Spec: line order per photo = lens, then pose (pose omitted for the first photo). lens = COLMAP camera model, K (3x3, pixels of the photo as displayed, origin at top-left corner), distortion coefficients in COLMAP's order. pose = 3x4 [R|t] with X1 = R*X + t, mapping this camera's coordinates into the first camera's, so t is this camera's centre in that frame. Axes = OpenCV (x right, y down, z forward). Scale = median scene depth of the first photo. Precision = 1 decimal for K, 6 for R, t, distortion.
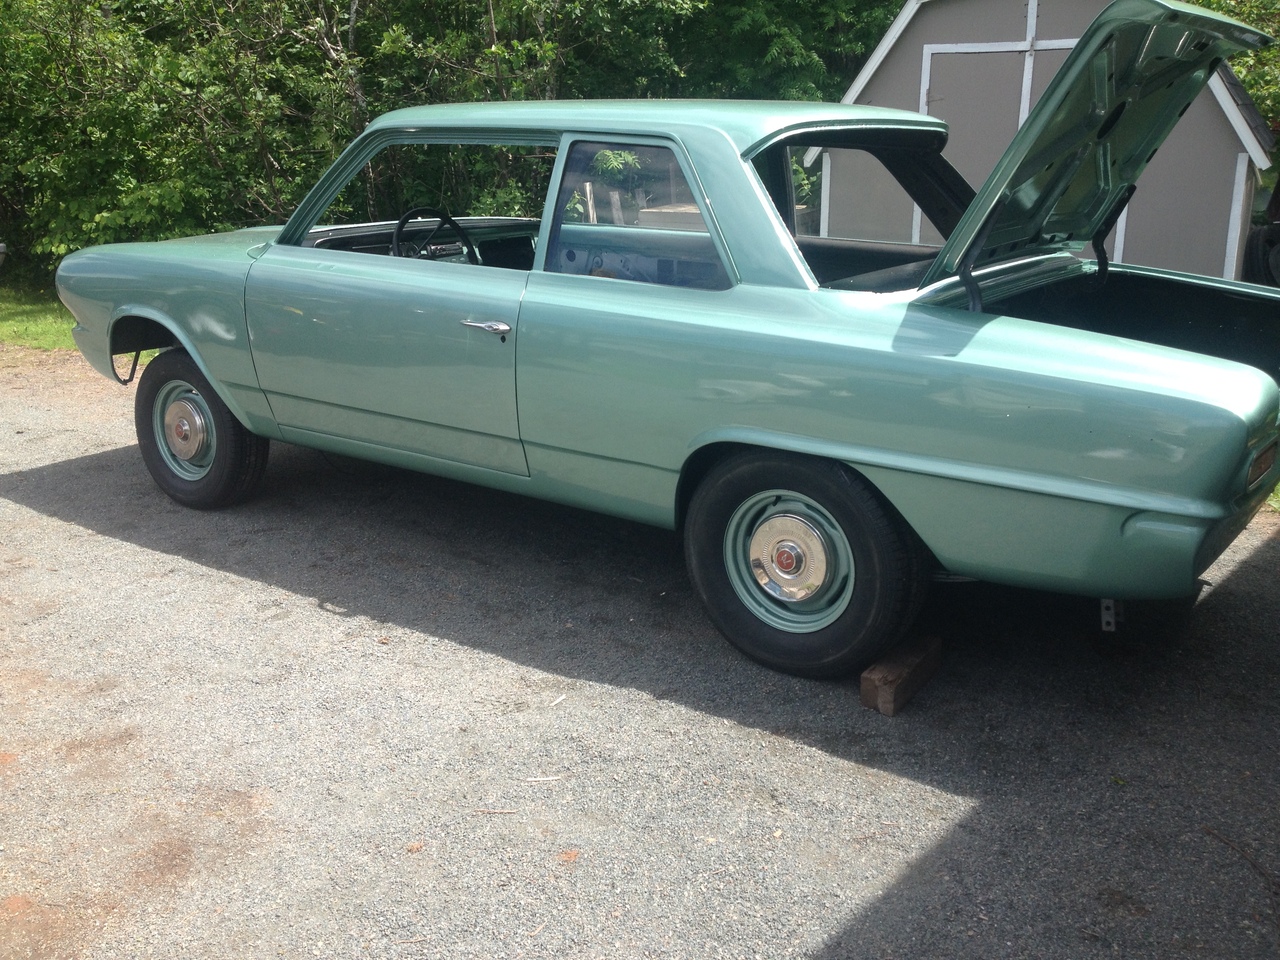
lens RADIAL K [[1294.3, 0, 640.0], [0, 1294.3, 480.0], [0, 0, 1]] dist [0.194125, -0.445033]
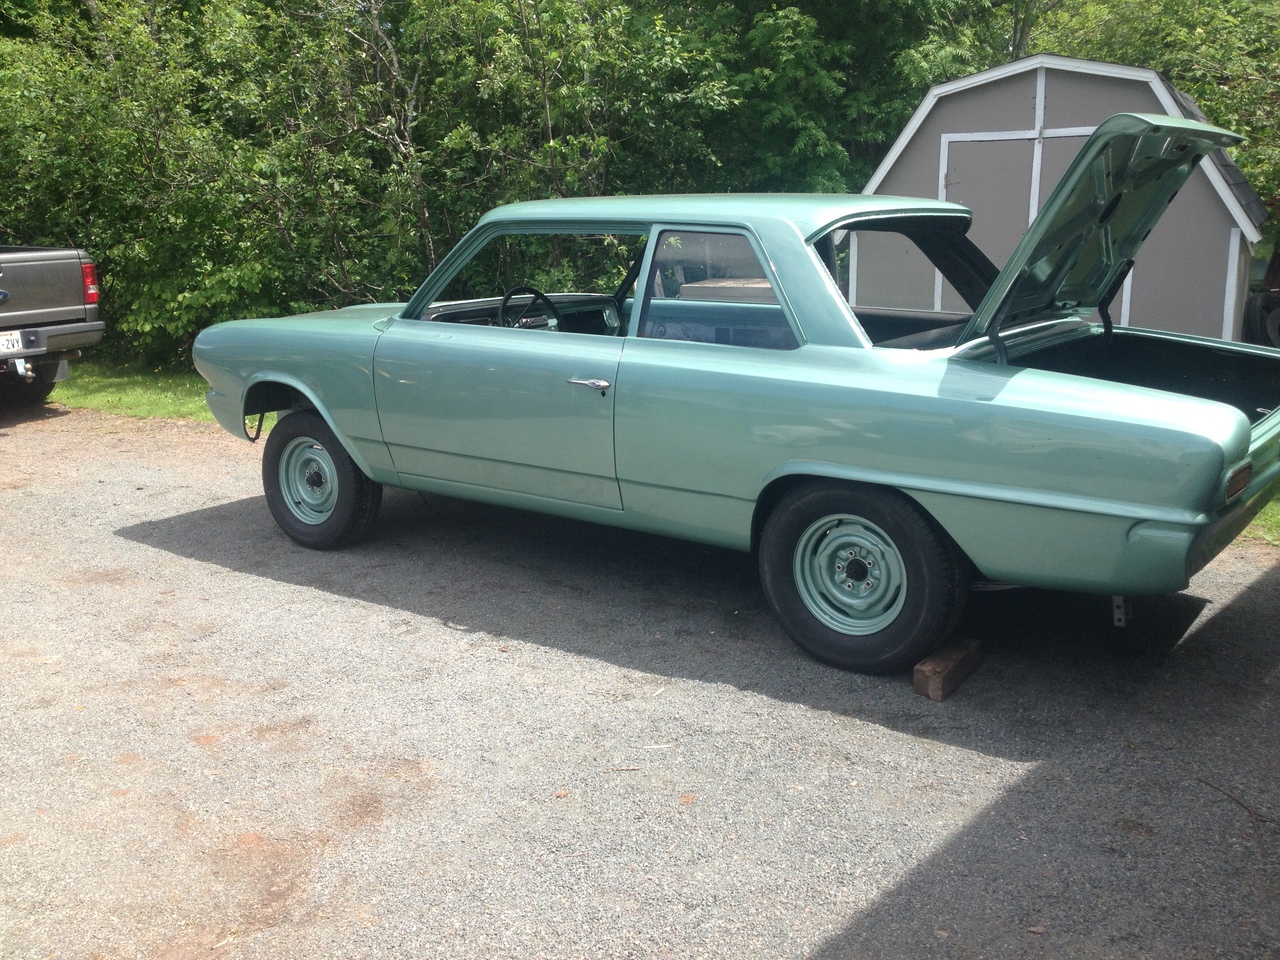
lens RADIAL K [[1294.3, 0, 640.0], [0, 1294.3, 480.0], [0, 0, 1]] dist [0.194125, -0.445033]
pose [[0.999896, -0.009026, -0.011218, -0.060722], [0.008399, 0.998465, -0.054742, 0.037540], [0.011695, 0.054642, 0.998438, -0.191636]]
